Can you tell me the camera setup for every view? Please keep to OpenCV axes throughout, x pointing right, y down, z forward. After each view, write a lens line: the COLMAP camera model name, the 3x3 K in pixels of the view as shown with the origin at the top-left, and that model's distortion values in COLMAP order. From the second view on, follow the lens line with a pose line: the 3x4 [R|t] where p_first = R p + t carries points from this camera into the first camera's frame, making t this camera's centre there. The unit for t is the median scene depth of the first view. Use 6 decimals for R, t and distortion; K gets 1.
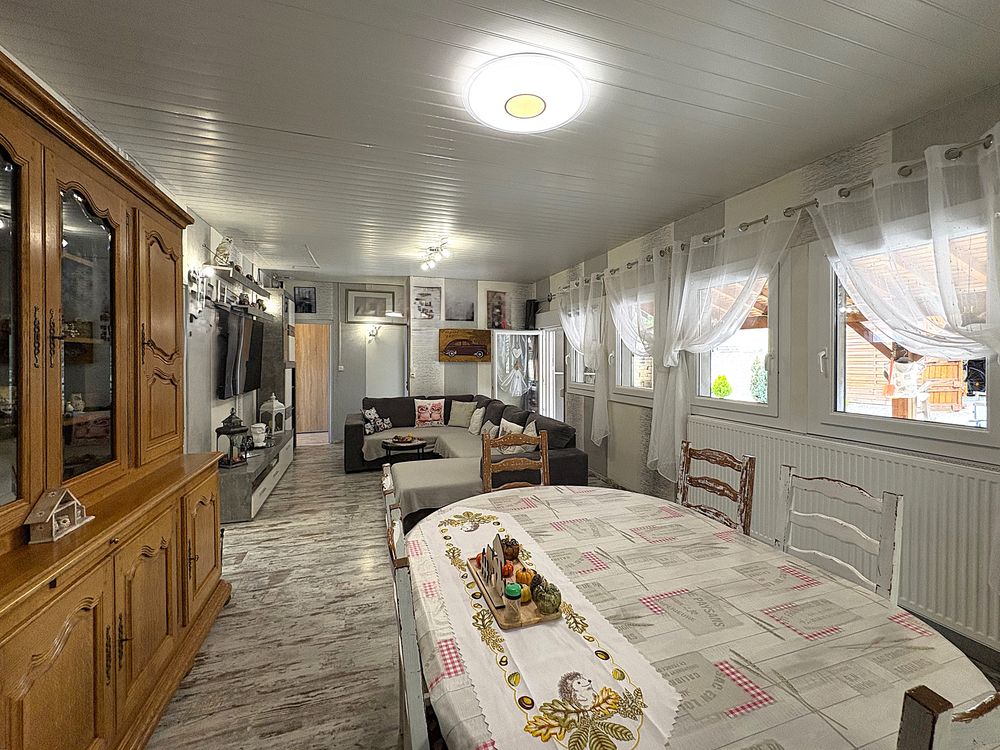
lens RADIAL K [[430.5, 0, 505.7], [0, 430.5, 357.2], [0, 0, 1]] dist [0.000649, 0.000239]
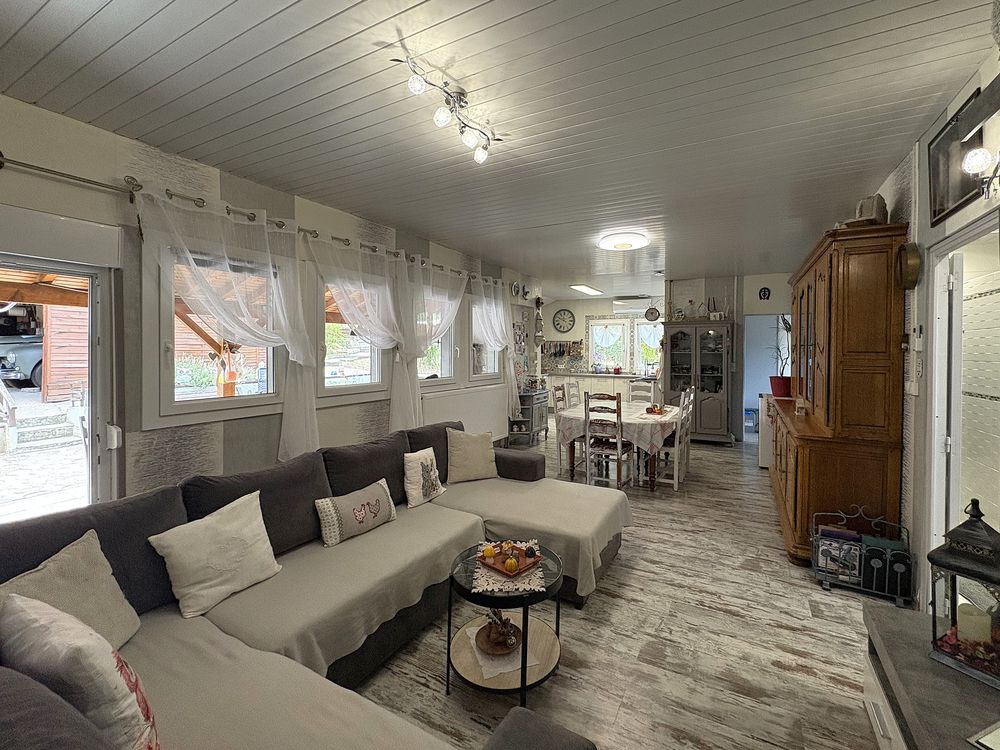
lens RADIAL K [[430.5, 0, 505.7], [0, 430.5, 357.2], [0, 0, 1]] dist [0.000649, 0.000239]
pose [[-0.675420, -0.022523, 0.737089, -0.732608], [-0.009196, 0.999713, 0.022121, -0.009816], [-0.737376, 0.008163, -0.675434, 1.777154]]
